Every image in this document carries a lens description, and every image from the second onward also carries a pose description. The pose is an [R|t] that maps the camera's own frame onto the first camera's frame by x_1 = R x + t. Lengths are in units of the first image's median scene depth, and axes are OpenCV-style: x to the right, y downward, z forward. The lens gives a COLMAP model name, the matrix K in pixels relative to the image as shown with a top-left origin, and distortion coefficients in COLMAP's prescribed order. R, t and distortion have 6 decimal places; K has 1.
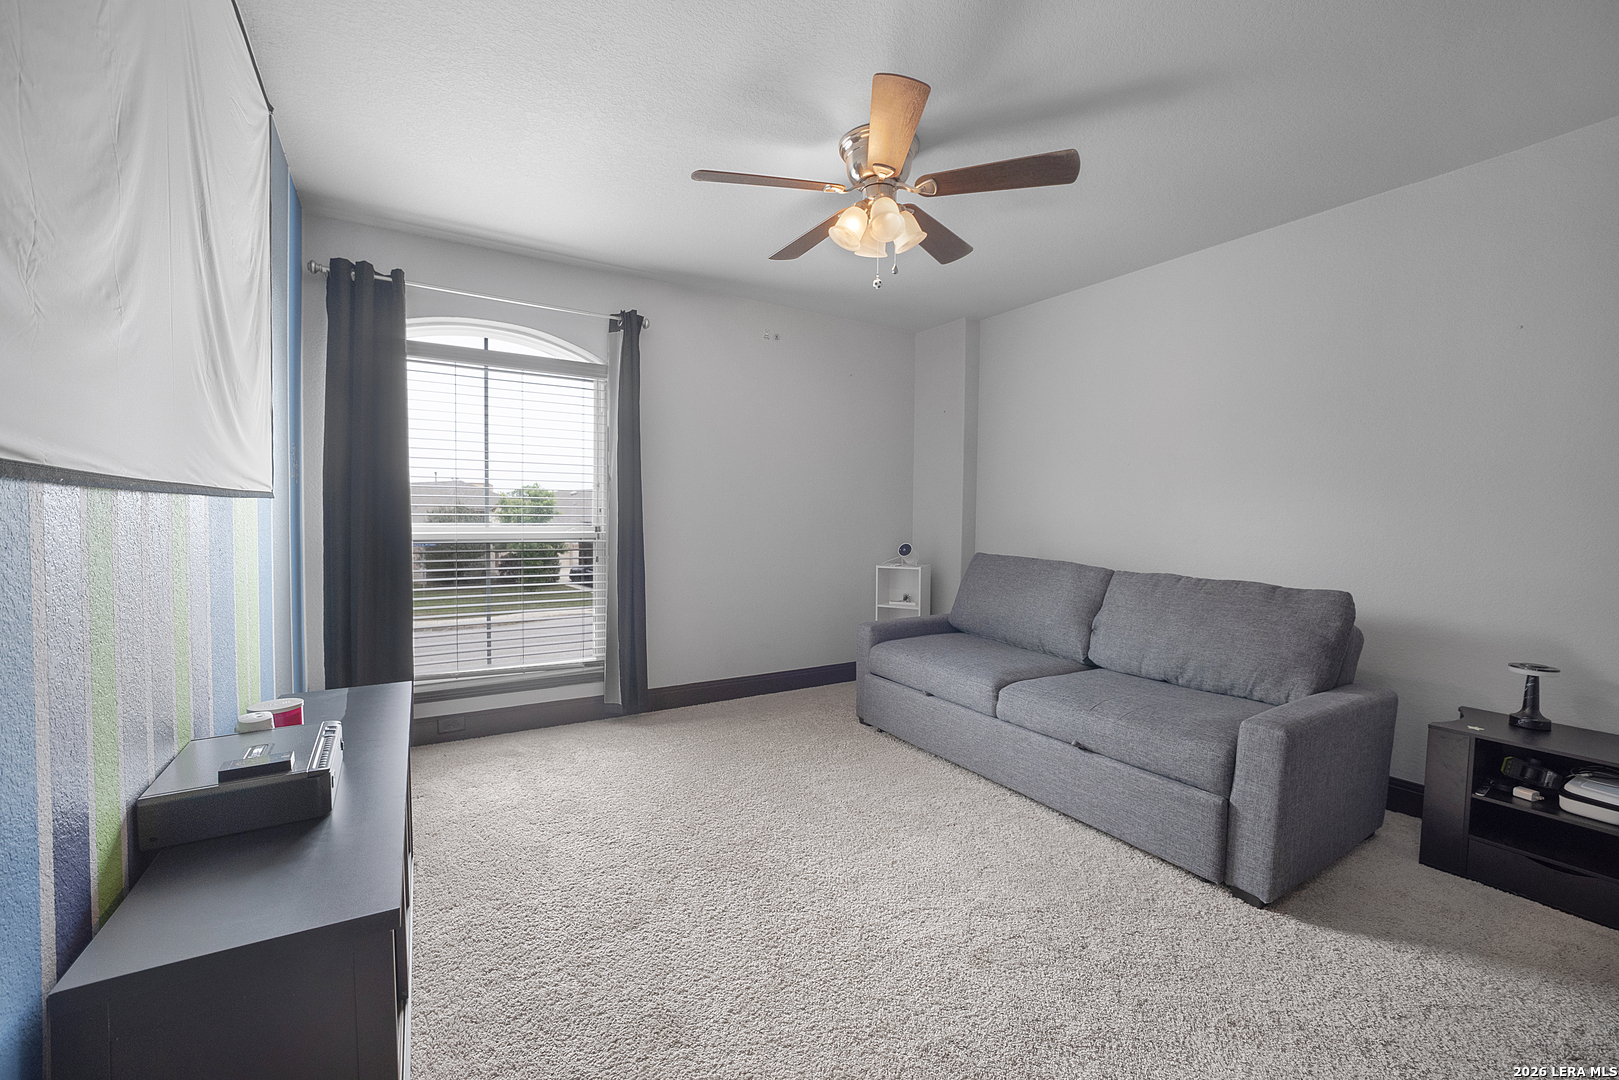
lens RADIAL K [[661.1, 0, 809.8], [0, 661.1, 534.0], [0, 0, 1]] dist [-0.022365, 0.004404]
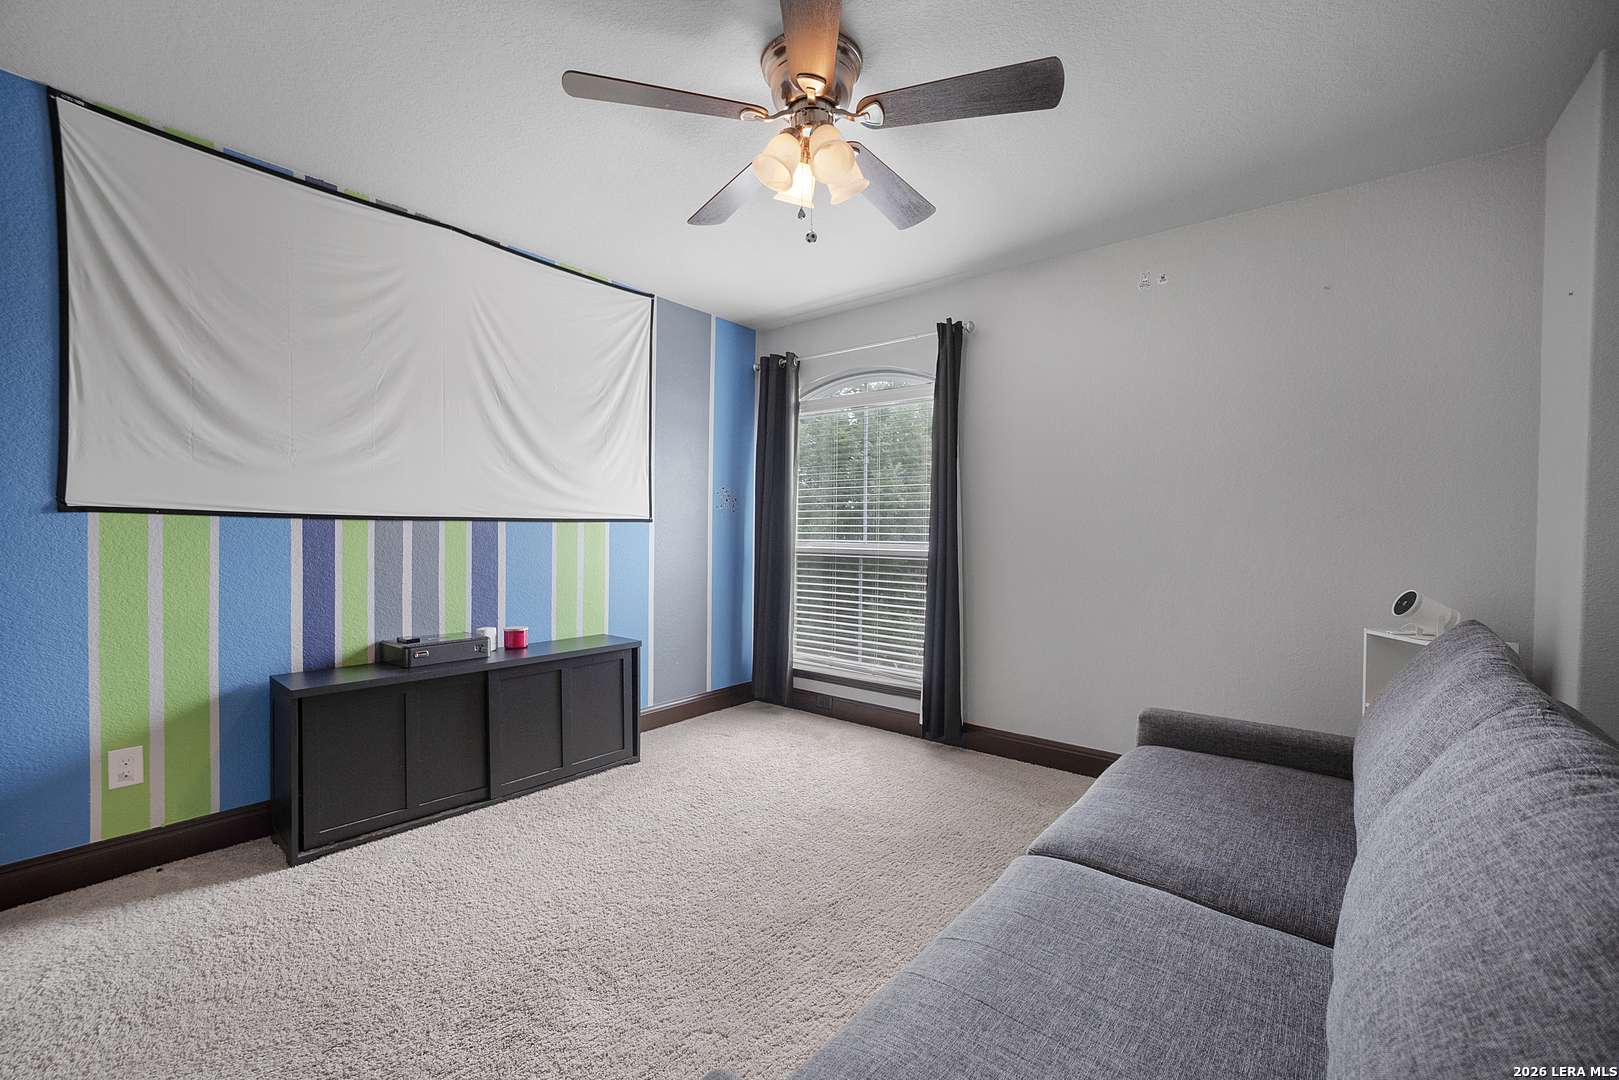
lens RADIAL K [[661.1, 0, 805.9], [0, 661.1, 542.7], [0, 0, 1]] dist [-0.022365, 0.004404]
pose [[0.319546, 0.009853, -0.947520, 0.584622], [-0.029693, 0.999559, 0.000380, -0.010609], [0.947105, 0.028014, 0.319698, 0.523376]]
